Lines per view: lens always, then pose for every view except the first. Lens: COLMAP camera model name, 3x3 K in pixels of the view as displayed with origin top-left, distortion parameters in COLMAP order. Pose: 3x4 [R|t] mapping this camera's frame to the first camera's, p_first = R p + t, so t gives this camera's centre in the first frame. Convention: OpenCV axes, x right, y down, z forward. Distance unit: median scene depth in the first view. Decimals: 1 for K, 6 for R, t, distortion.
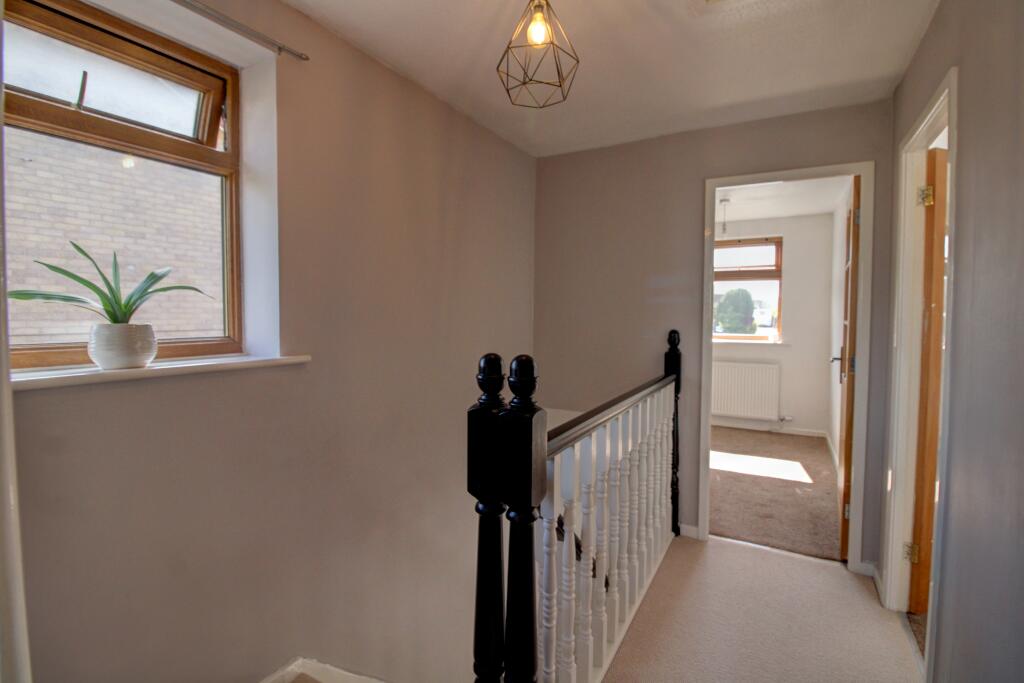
lens RADIAL K [[476.6, 0, 513.5], [0, 476.6, 331.2], [0, 0, 1]] dist [-0.001855, -0.012681]
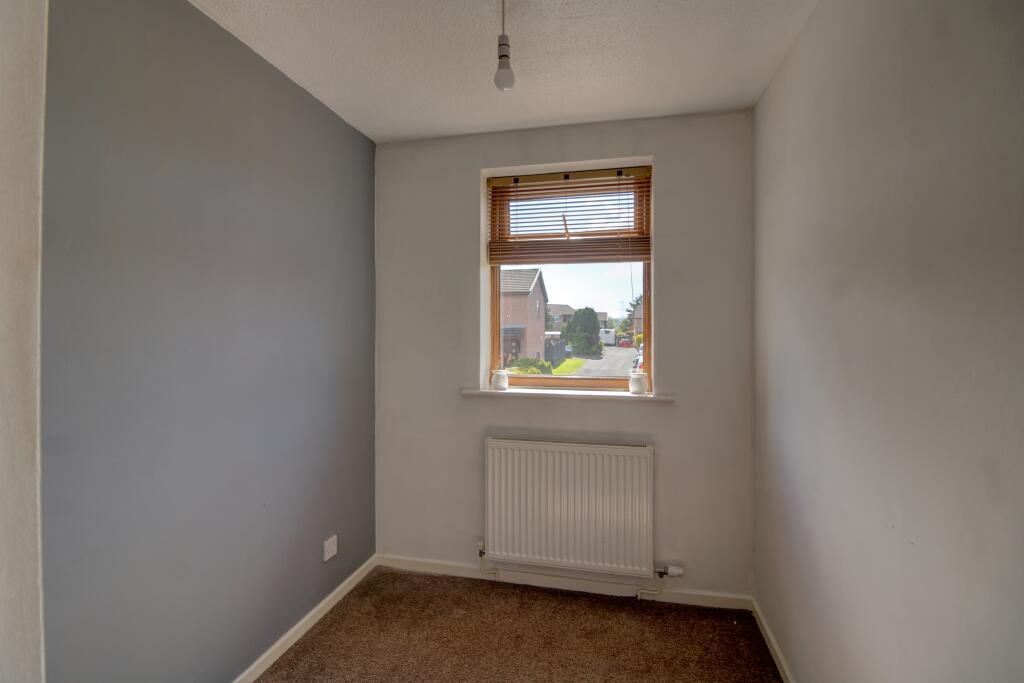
lens RADIAL K [[476.6, 0, 513.5], [0, 476.6, 331.2], [0, 0, 1]] dist [-0.001855, -0.012681]
pose [[0.958730, -0.000133, 0.284319, 0.294335], [0.011940, 0.999137, -0.039794, -0.019592], [-0.284068, 0.041547, 0.957904, 0.579802]]
